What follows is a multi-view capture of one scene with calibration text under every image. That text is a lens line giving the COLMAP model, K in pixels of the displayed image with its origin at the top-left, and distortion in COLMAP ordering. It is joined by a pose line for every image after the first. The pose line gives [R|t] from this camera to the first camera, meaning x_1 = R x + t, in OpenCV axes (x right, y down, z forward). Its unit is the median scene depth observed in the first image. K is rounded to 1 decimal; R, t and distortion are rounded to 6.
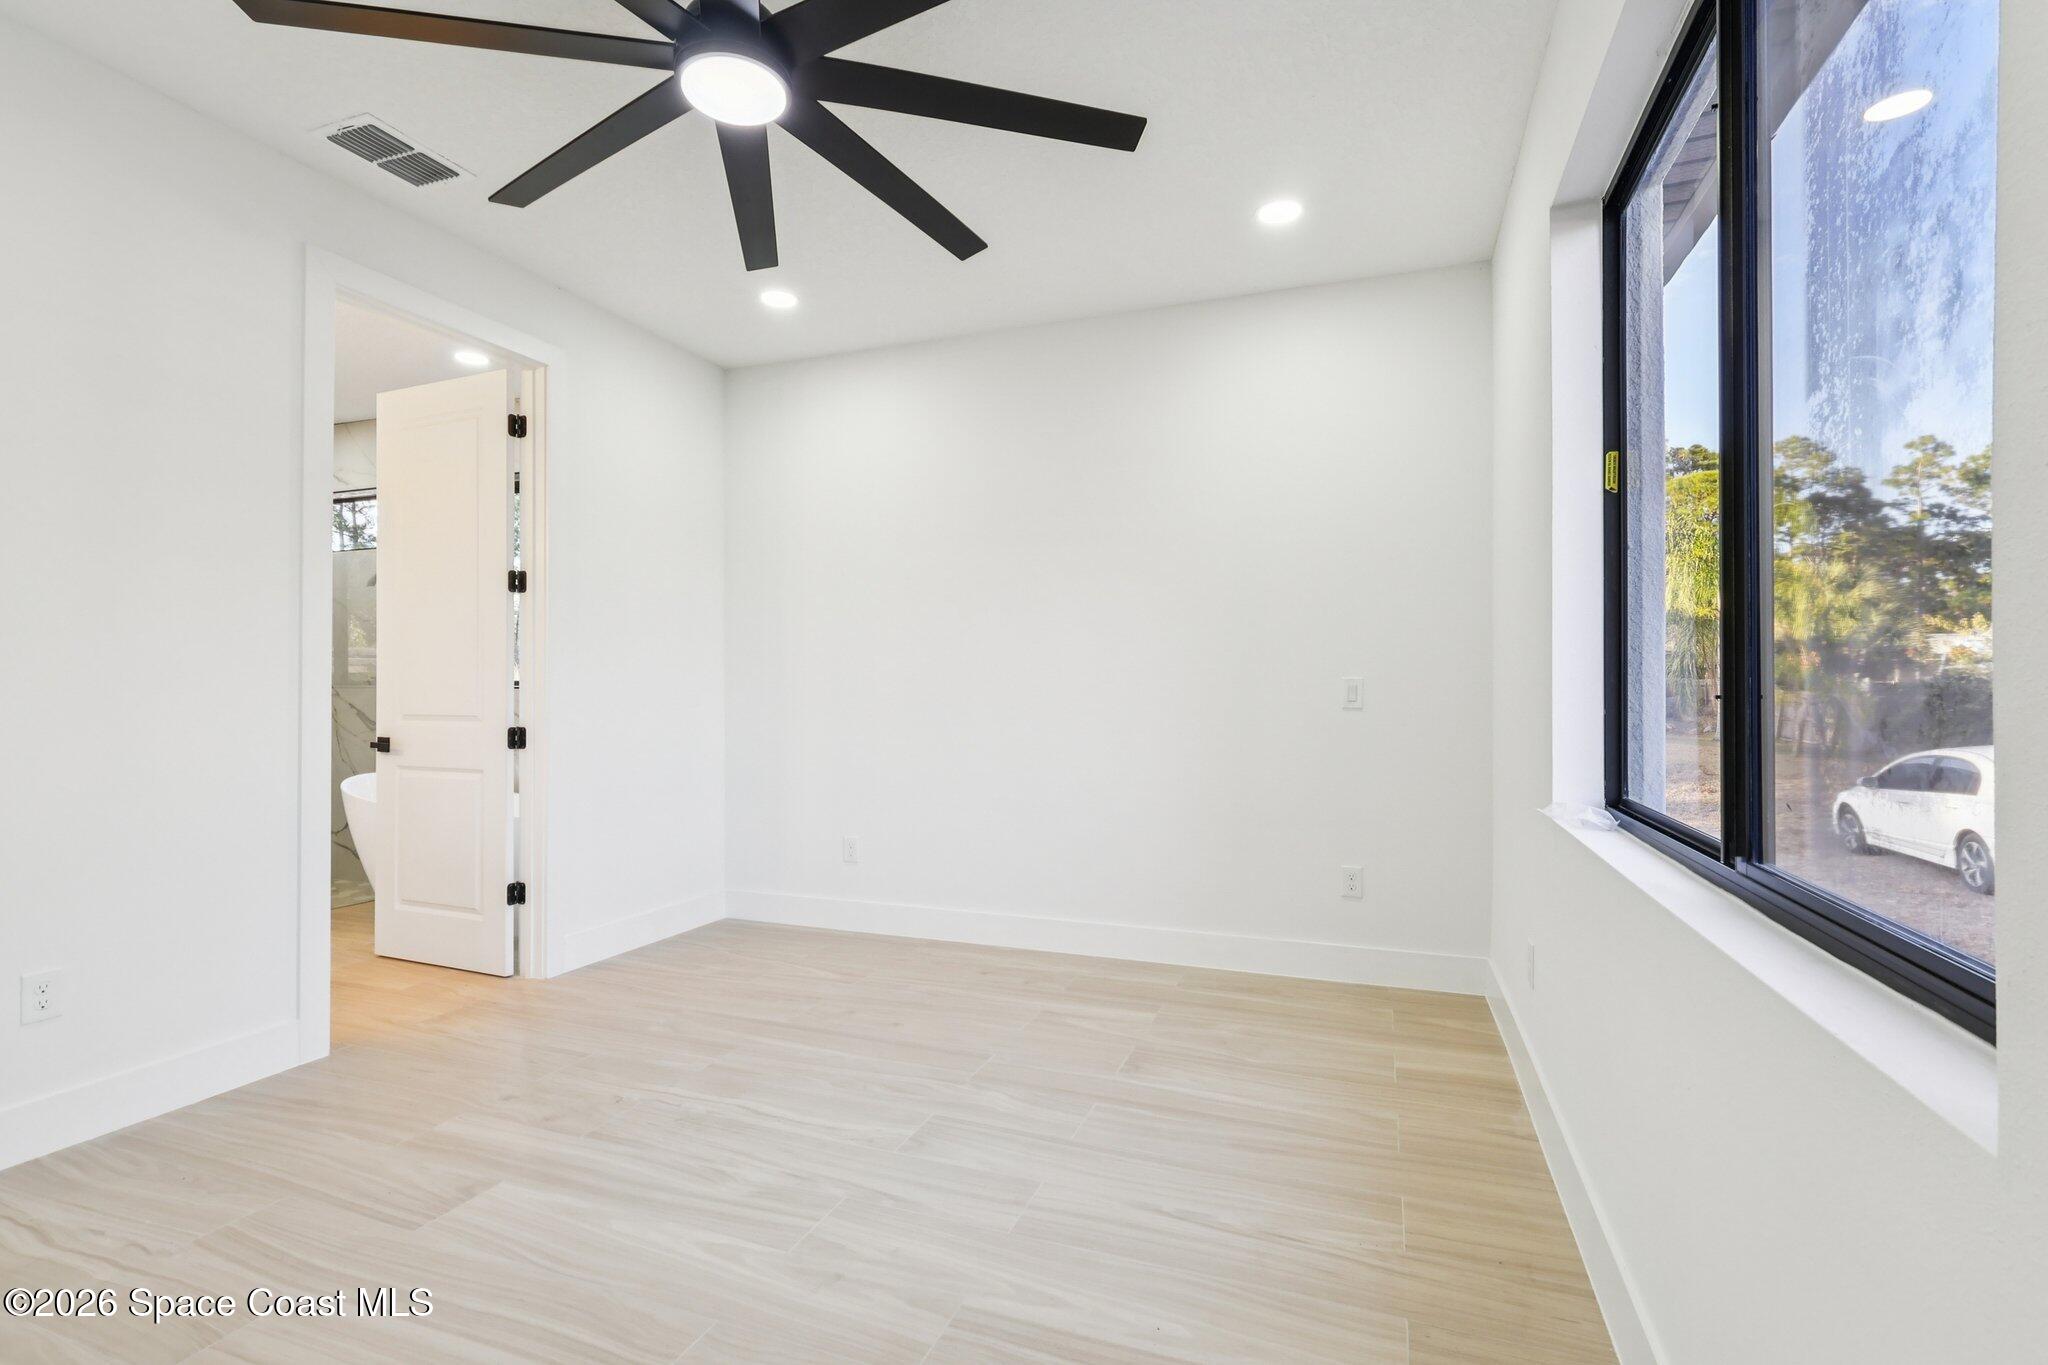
lens RADIAL K [[949.2, 0, 1009.6], [0, 949.2, 684.5], [0, 0, 1]] dist [-0.002201, 0.000088]
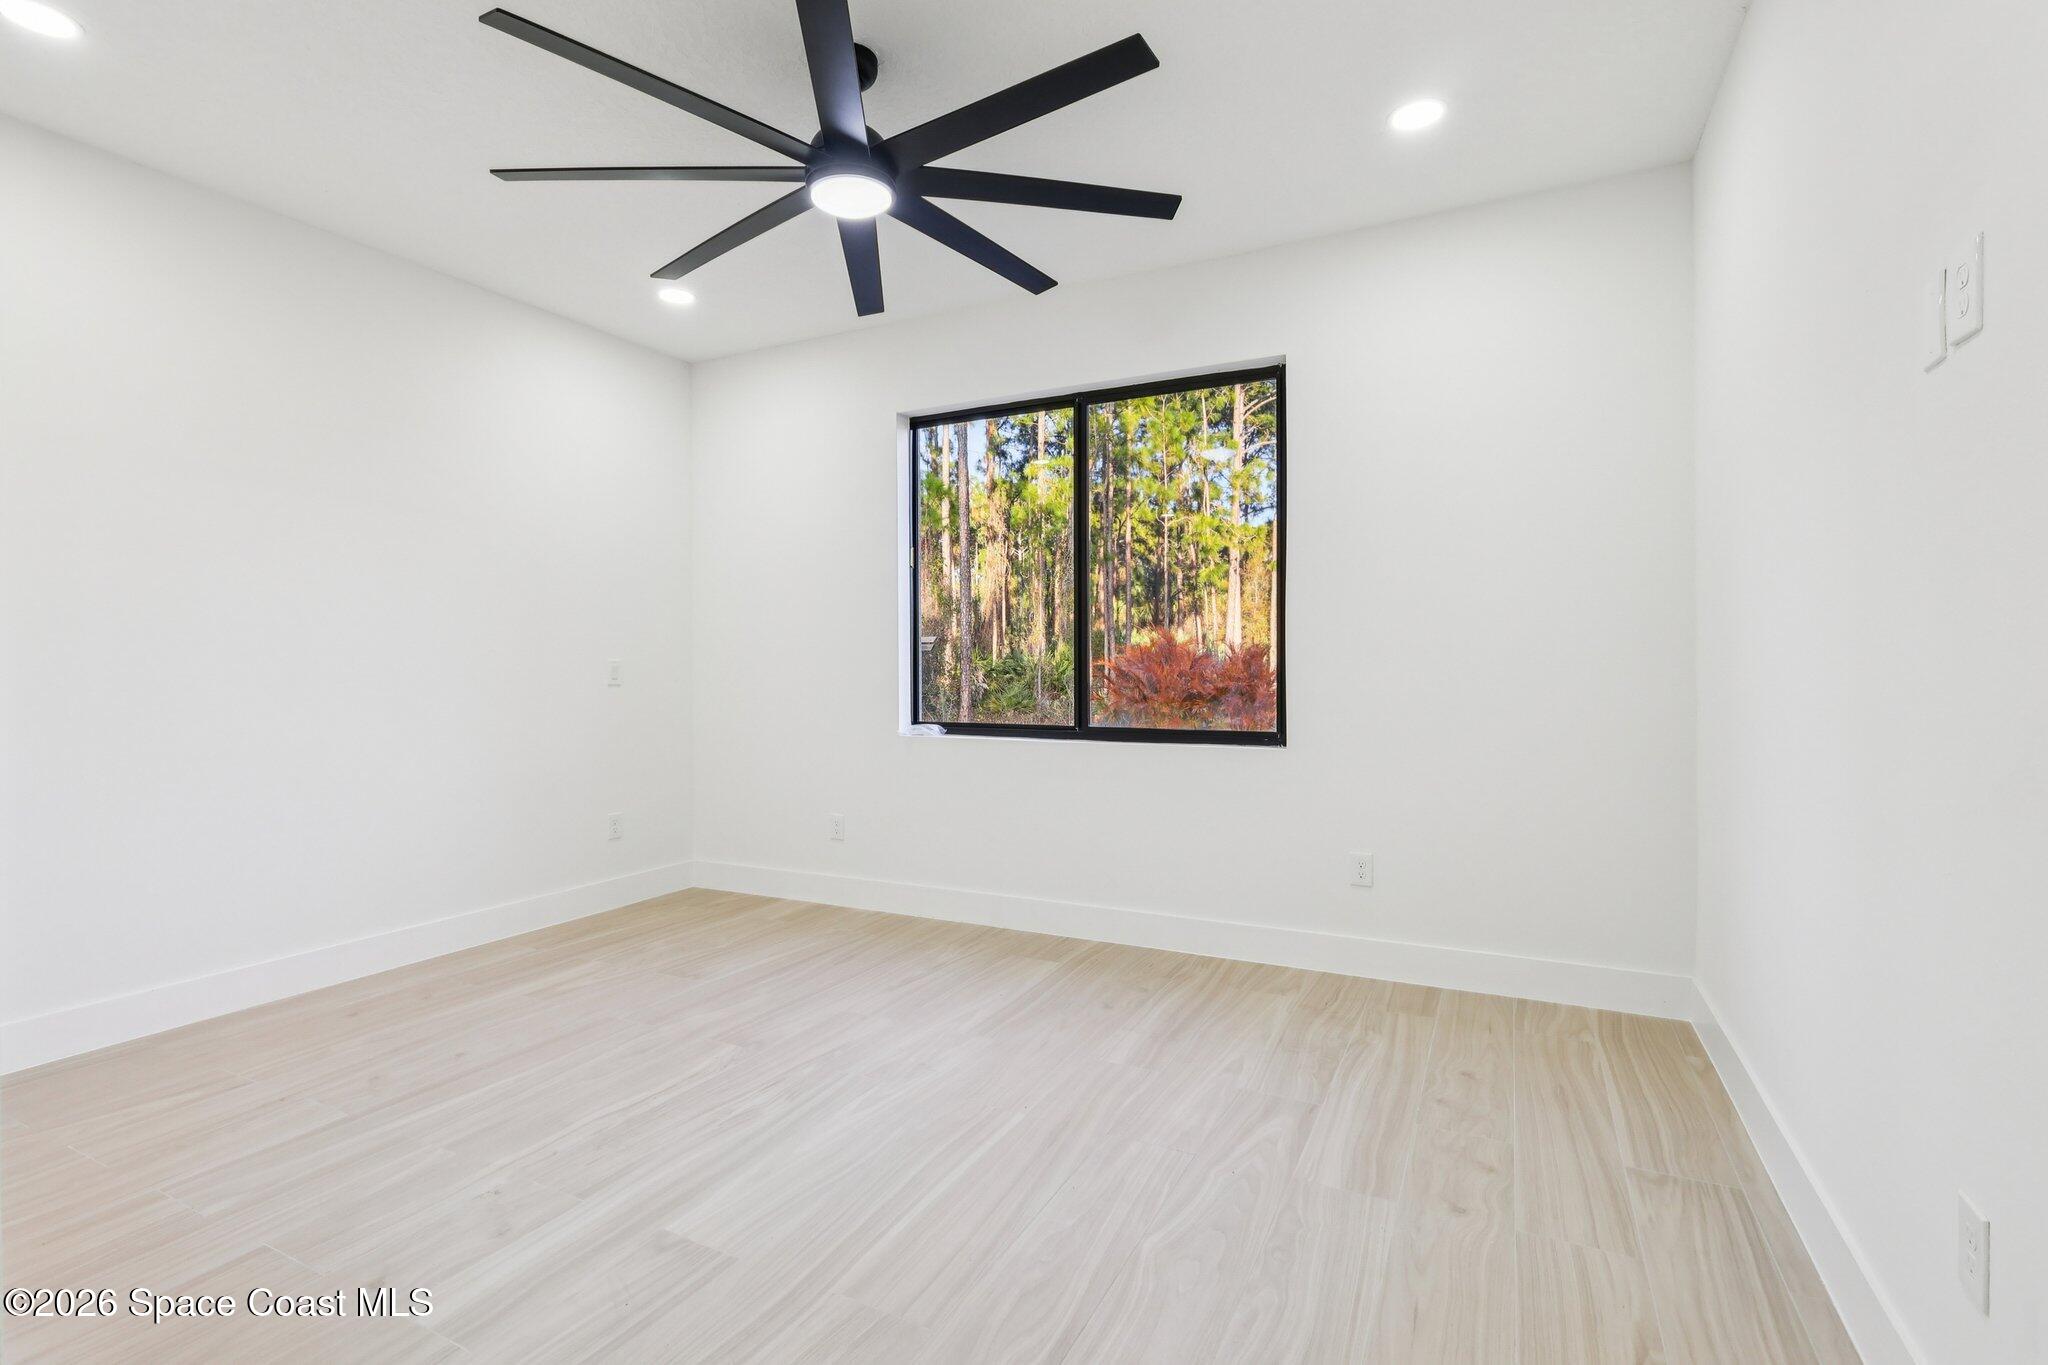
lens RADIAL K [[949.2, 0, 1047.2], [0, 949.2, 667.7], [0, 0, 1]] dist [-0.002201, 0.000088]
pose [[0.092437, -0.003189, 0.995713, -1.207227], [-0.000607, 0.999995, 0.003259, -0.002145], [-0.995718, -0.000906, 0.092435, 0.489854]]
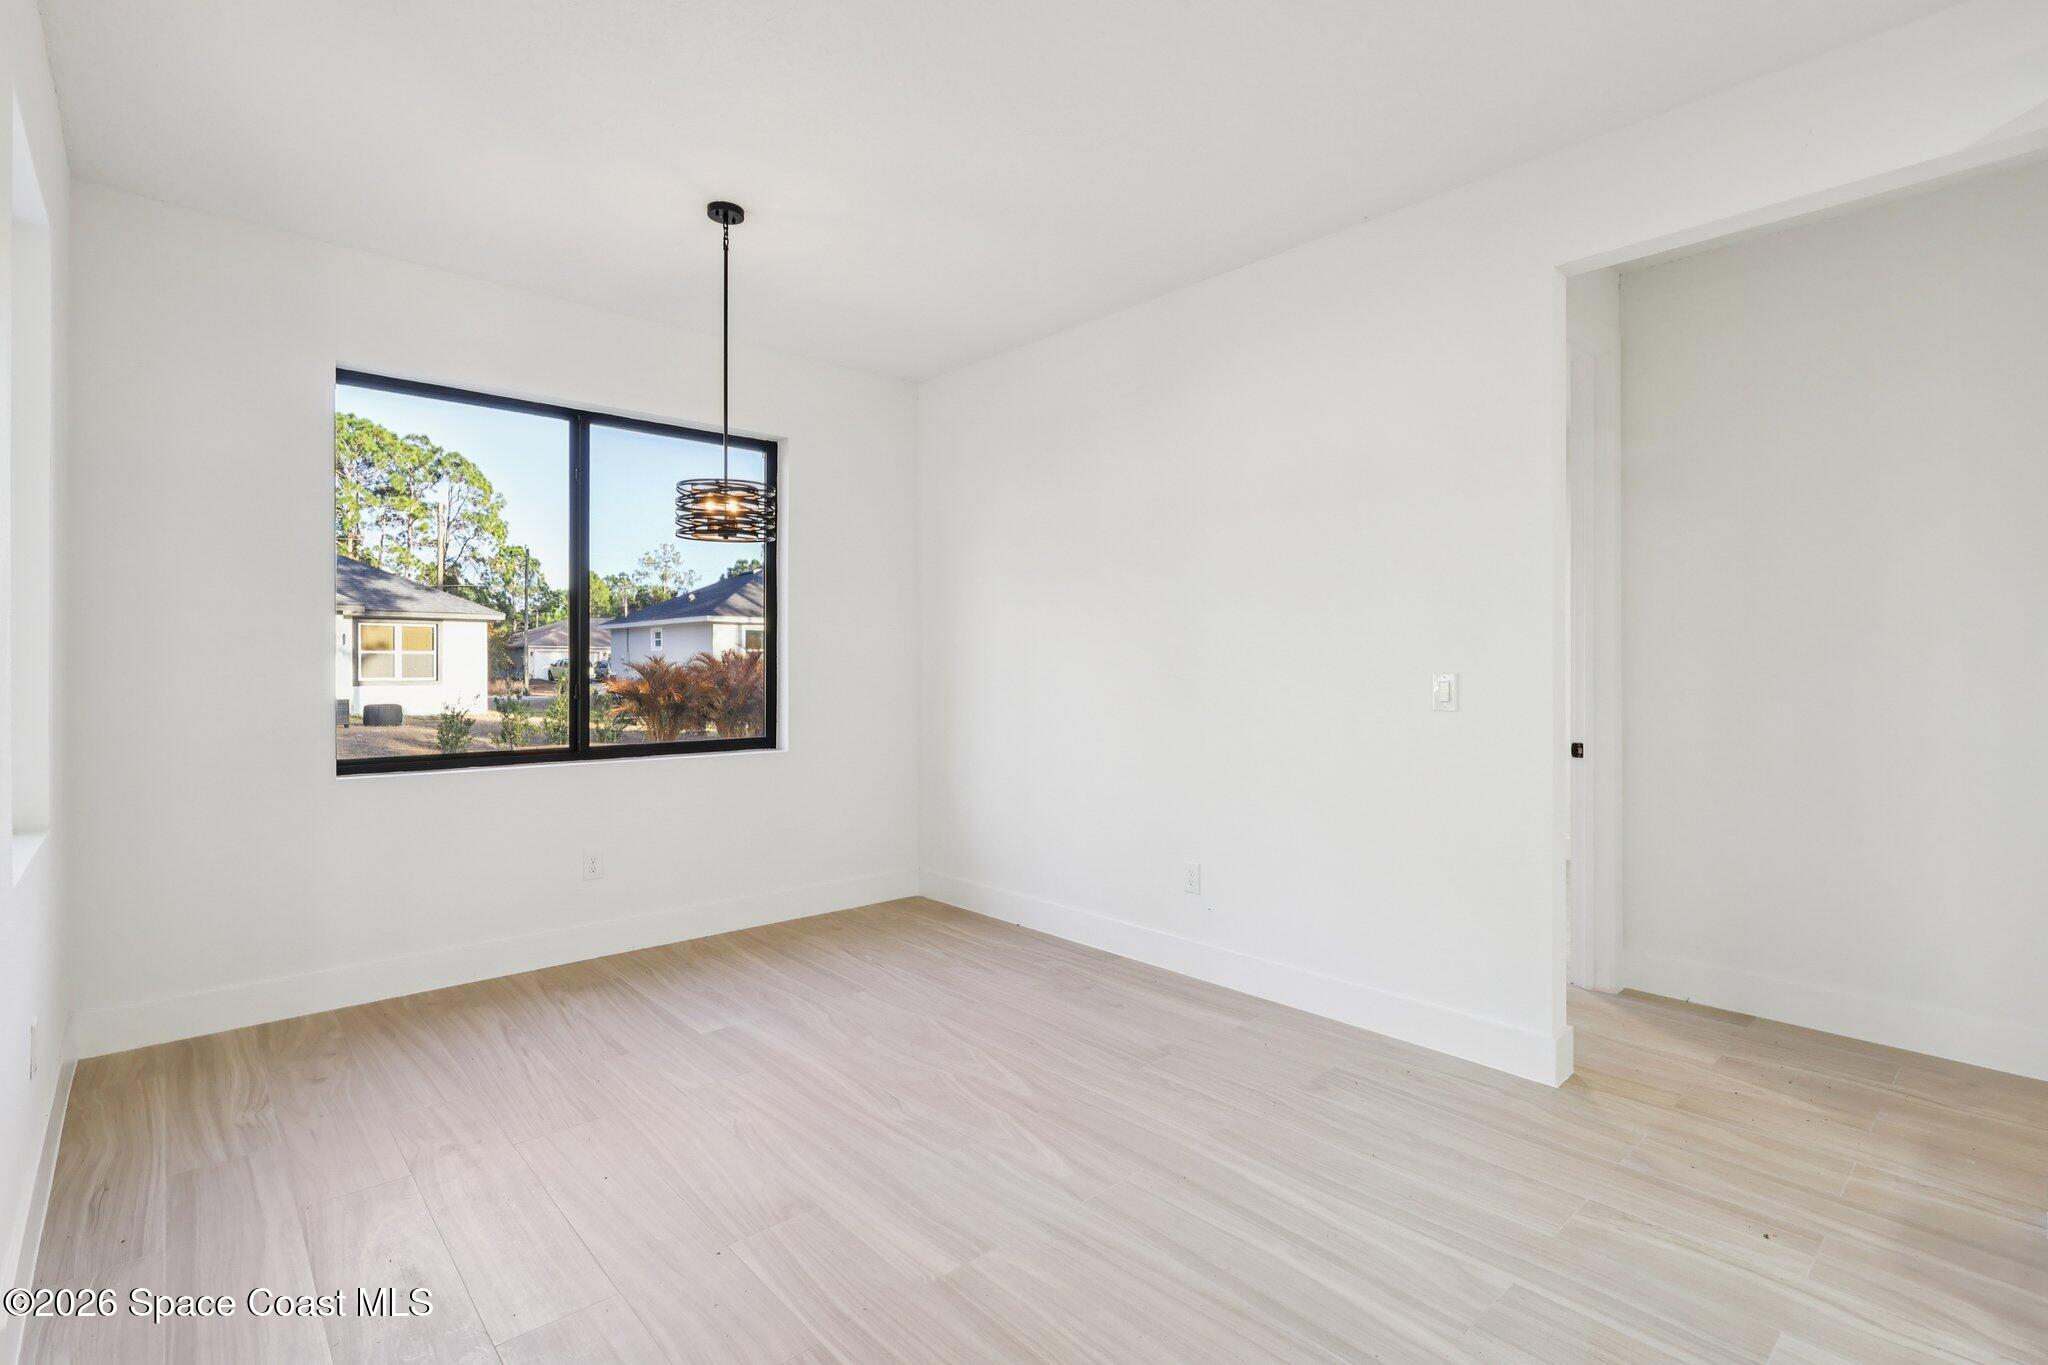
lens RADIAL K [[949.2, 0, 1032.9], [0, 949.2, 679.6], [0, 0, 1]] dist [-0.002201, 0.000088]
pose [[-0.882521, -0.025128, 0.469600, -1.006791], [-0.014559, 0.999553, 0.026125, -0.066193], [-0.470047, 0.016219, -0.882492, 1.664850]]
